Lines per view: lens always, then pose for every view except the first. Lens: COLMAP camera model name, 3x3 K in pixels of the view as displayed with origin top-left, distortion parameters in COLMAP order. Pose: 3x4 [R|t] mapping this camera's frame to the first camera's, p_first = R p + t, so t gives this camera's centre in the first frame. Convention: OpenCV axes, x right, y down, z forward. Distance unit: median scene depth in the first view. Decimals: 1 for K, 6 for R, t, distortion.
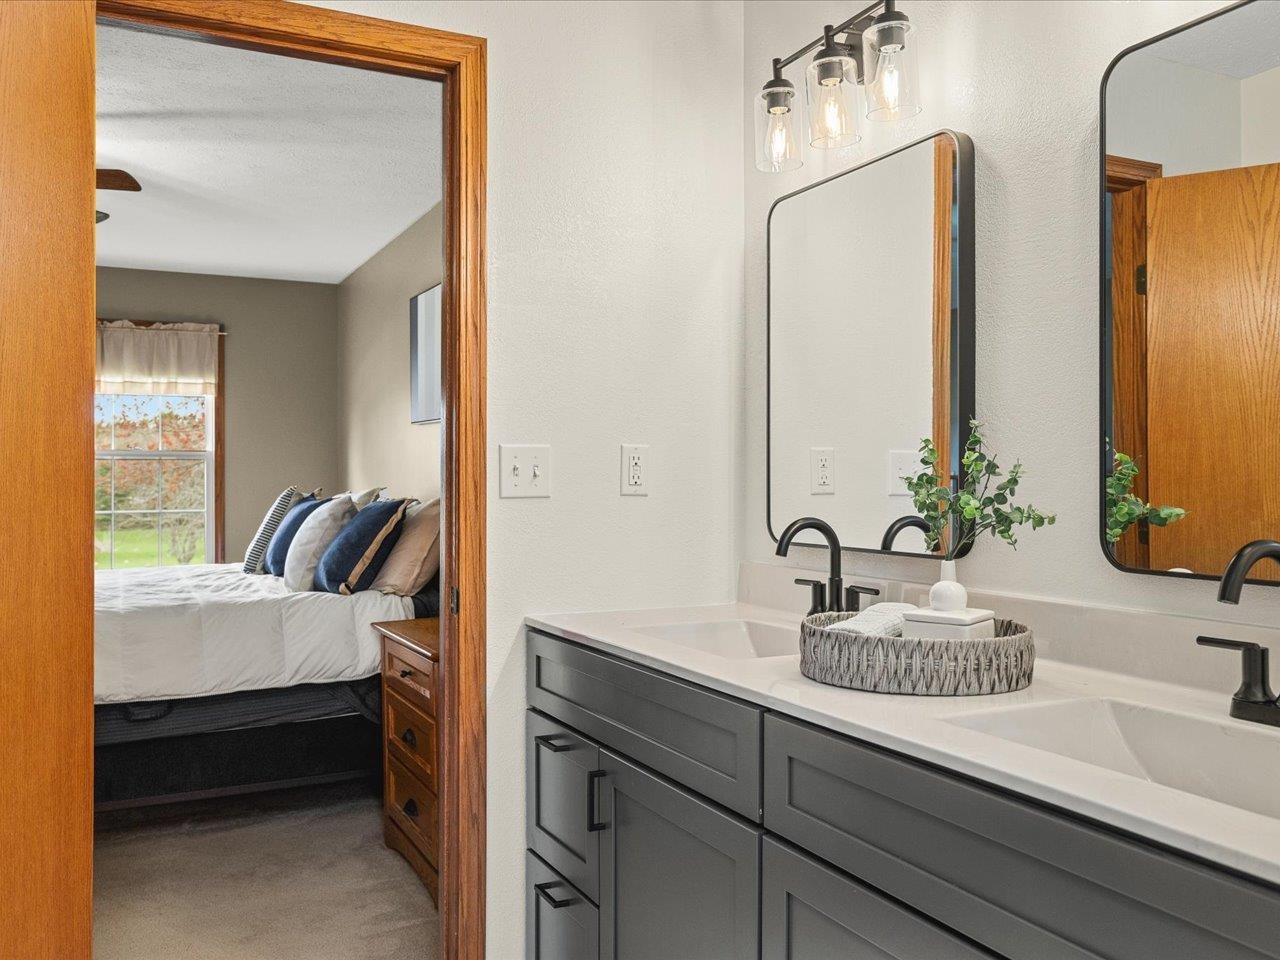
lens RADIAL K [[1098.7, 0, 635.8], [0, 1098.7, 481.4], [0, 0, 1]] dist [-0.004638, -0.005940]
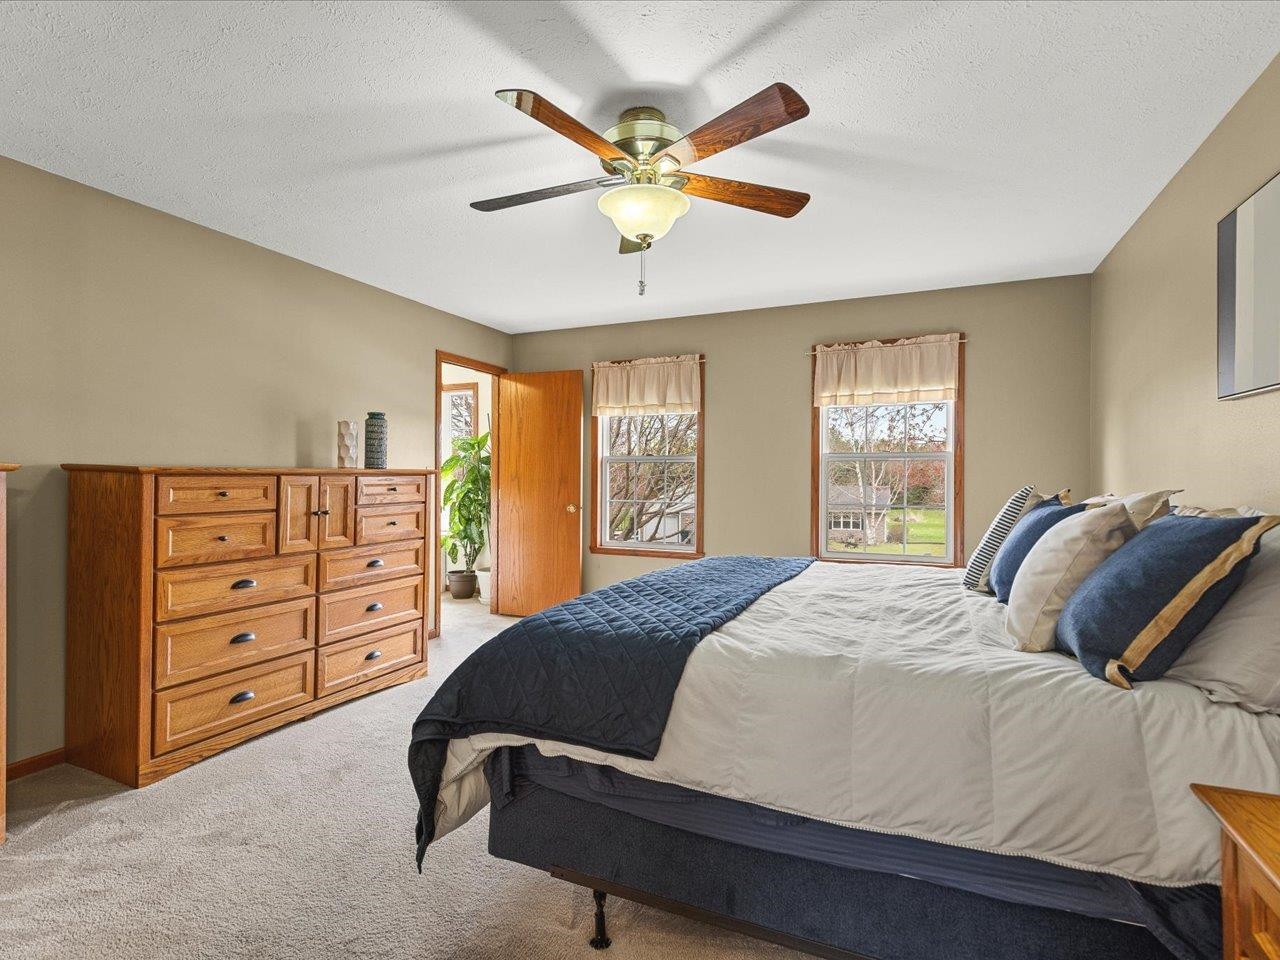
lens RADIAL K [[648.1, 0, 628.1], [0, 648.1, 478.2], [0, 0, 1]] dist [0.007622, -0.003052]
pose [[0.640031, 0.003775, -0.768340, -0.155782], [-0.005008, 0.999987, 0.000742, -0.000376], [0.768333, 0.003374, 0.640042, 0.545270]]
